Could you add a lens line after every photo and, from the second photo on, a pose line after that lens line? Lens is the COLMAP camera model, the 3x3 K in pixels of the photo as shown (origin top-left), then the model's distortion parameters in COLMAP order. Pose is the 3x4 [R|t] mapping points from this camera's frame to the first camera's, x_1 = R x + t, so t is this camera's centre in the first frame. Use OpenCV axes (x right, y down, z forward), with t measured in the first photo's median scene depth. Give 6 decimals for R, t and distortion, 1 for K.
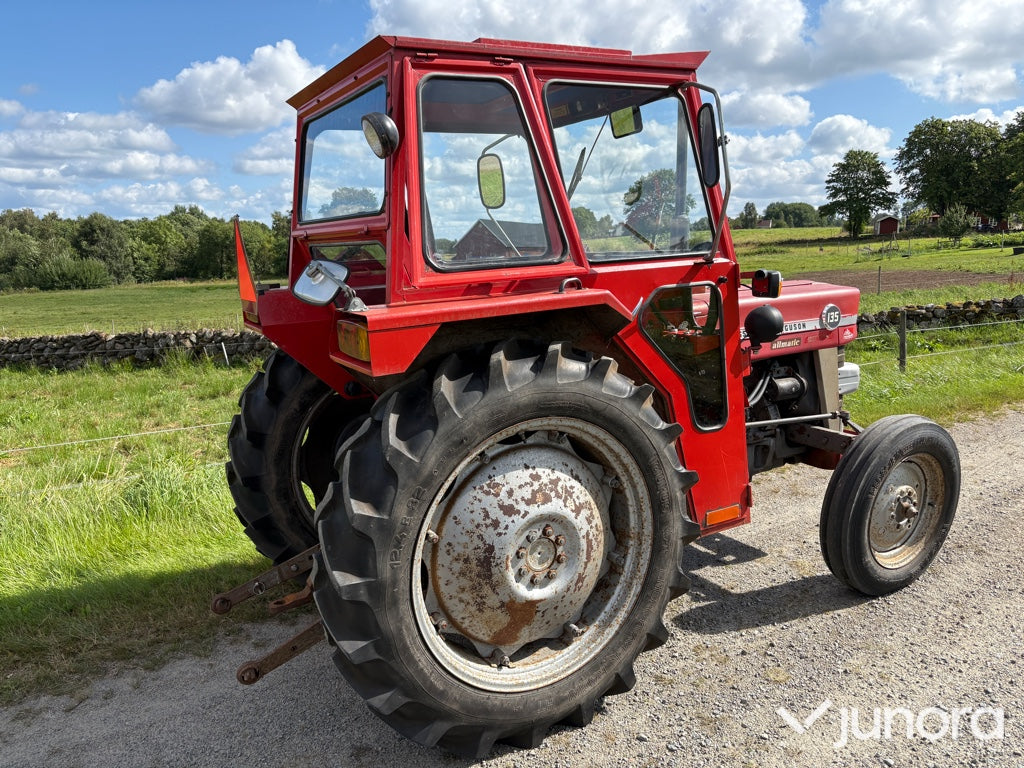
lens RADIAL K [[780.5, 0, 517.8], [0, 780.5, 381.2], [0, 0, 1]] dist [0.027474, -0.031933]
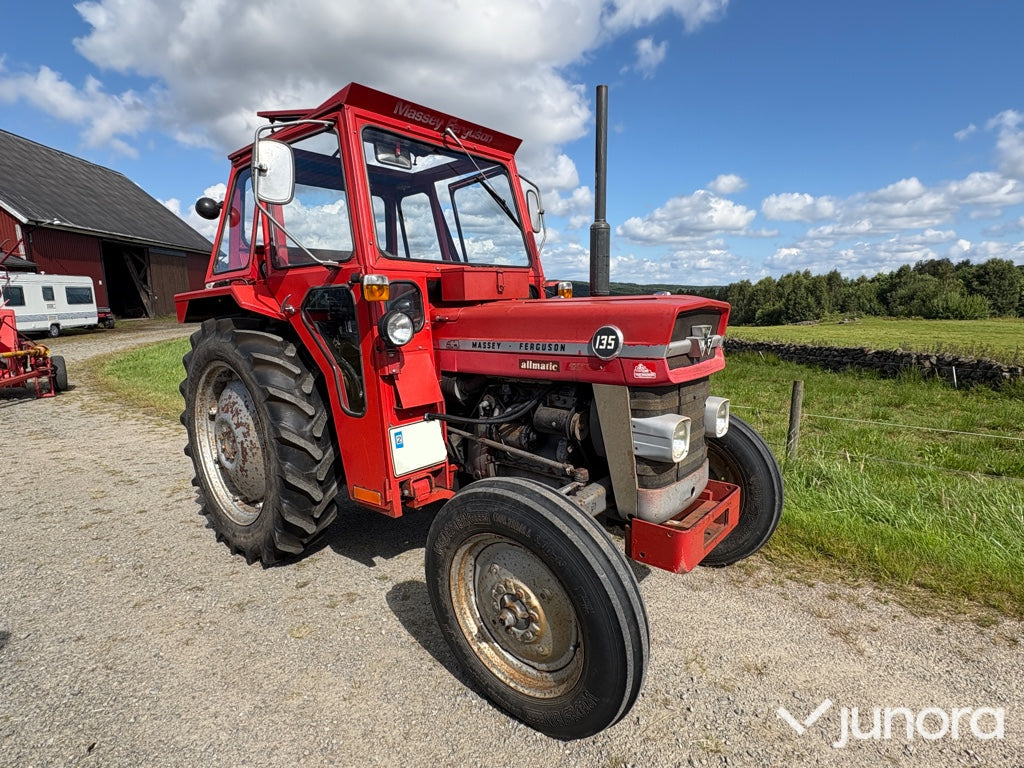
lens RADIAL K [[542.4, 0, 512.3], [0, 542.4, 383.1], [0, 0, 1]] dist [-0.003966, -0.000745]
pose [[0.330713, 0.161821, -0.929754, 1.274193], [-0.156646, 0.980936, 0.115010, -0.133727], [0.930640, 0.107607, 0.349757, 1.121420]]
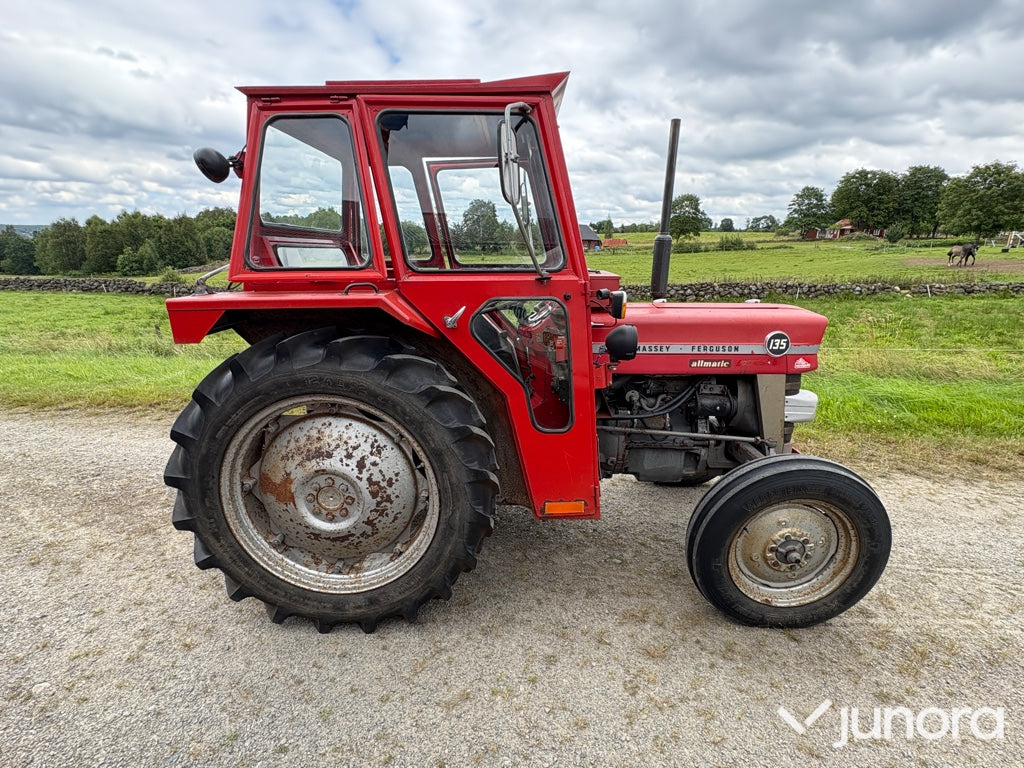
lens RADIAL K [[505.7, 0, 517.8], [0, 505.7, 385.0], [0, 0, 1]] dist [-0.002979, -0.000844]
pose [[0.863390, 0.167517, -0.475916, 0.647407], [-0.127027, 0.985060, 0.116282, -0.095430], [0.488285, -0.039942, 0.871770, 0.423000]]
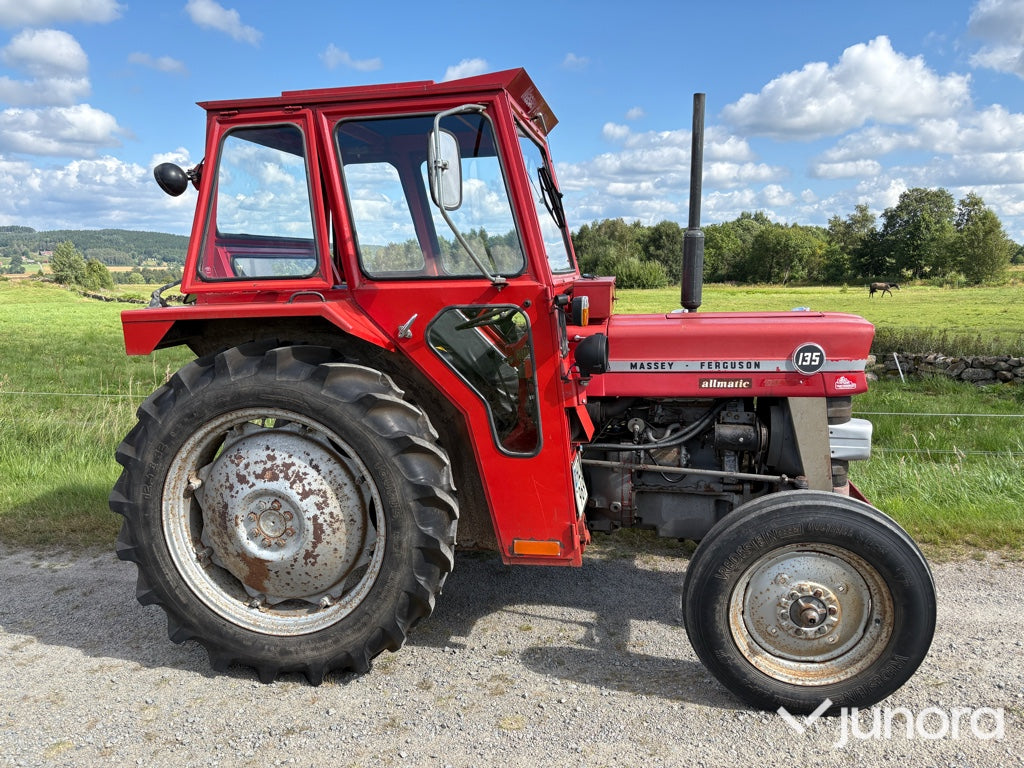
lens RADIAL K [[780.5, 0, 516.0], [0, 780.5, 386.9], [0, 0, 1]] dist [0.027474, -0.031933]
pose [[0.771567, 0.120707, -0.624591, 1.011822], [-0.120393, 0.991797, 0.042949, -0.077881], [0.624652, 0.042058, 0.779770, 0.288984]]
